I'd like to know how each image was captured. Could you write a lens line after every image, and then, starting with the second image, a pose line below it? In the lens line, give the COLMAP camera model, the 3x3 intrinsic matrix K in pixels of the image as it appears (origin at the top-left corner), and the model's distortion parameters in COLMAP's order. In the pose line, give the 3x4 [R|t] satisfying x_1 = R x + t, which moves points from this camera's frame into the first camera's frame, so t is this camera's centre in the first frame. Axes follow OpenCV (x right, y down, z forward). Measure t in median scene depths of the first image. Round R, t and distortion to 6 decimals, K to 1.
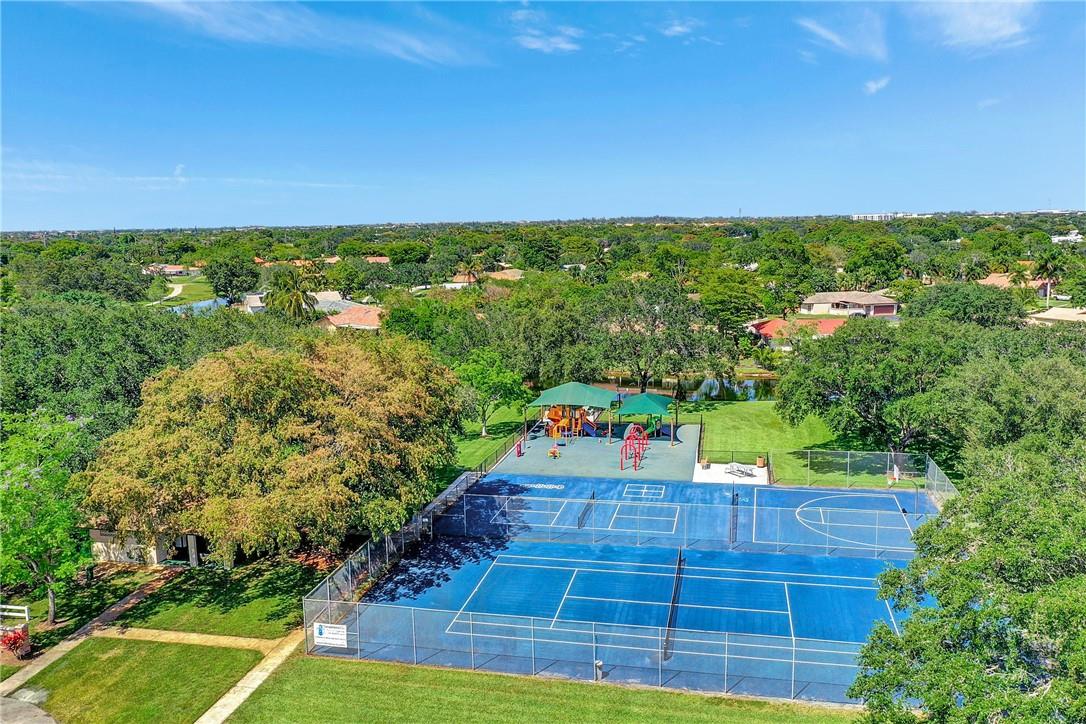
lens RADIAL K [[883.1, 0, 543.0], [0, 883.1, 362.0], [0, 0, 1]] dist [0.001891, -0.000243]
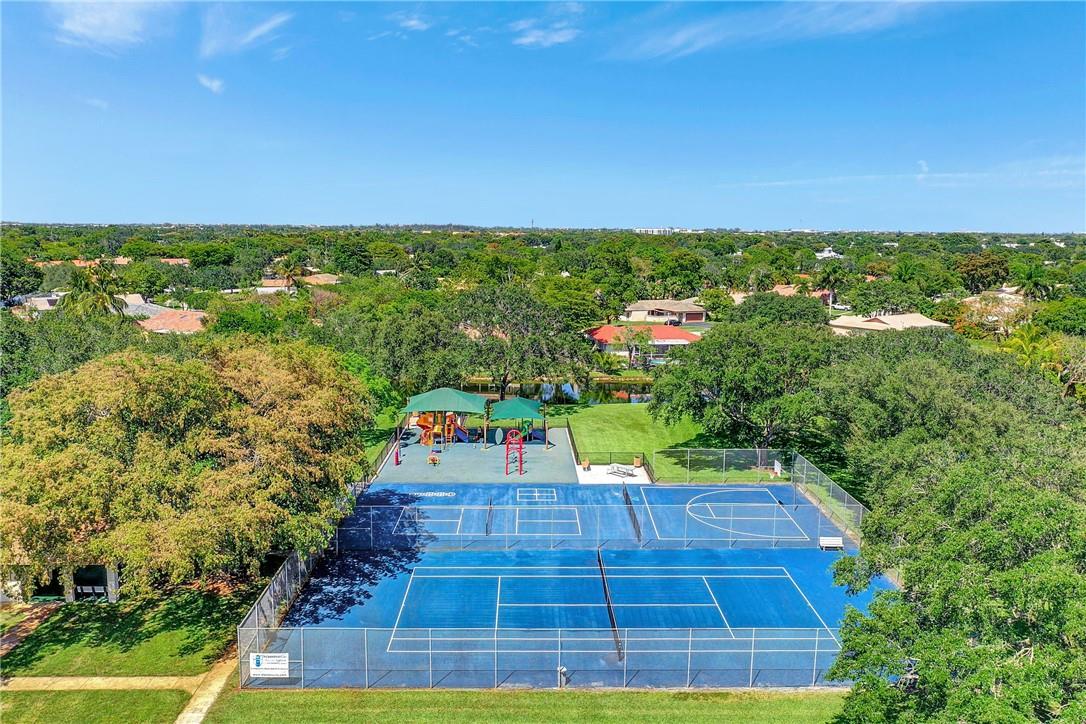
lens RADIAL K [[872.9, 0, 543.0], [0, 872.9, 362.0], [0, 0, 1]] dist [0.000380, 0.000457]
pose [[0.971887, -0.007154, 0.235341, -0.140621], [0.008832, 0.999943, -0.006074, 0.001114], [-0.235284, 0.007982, 0.971894, 0.037772]]
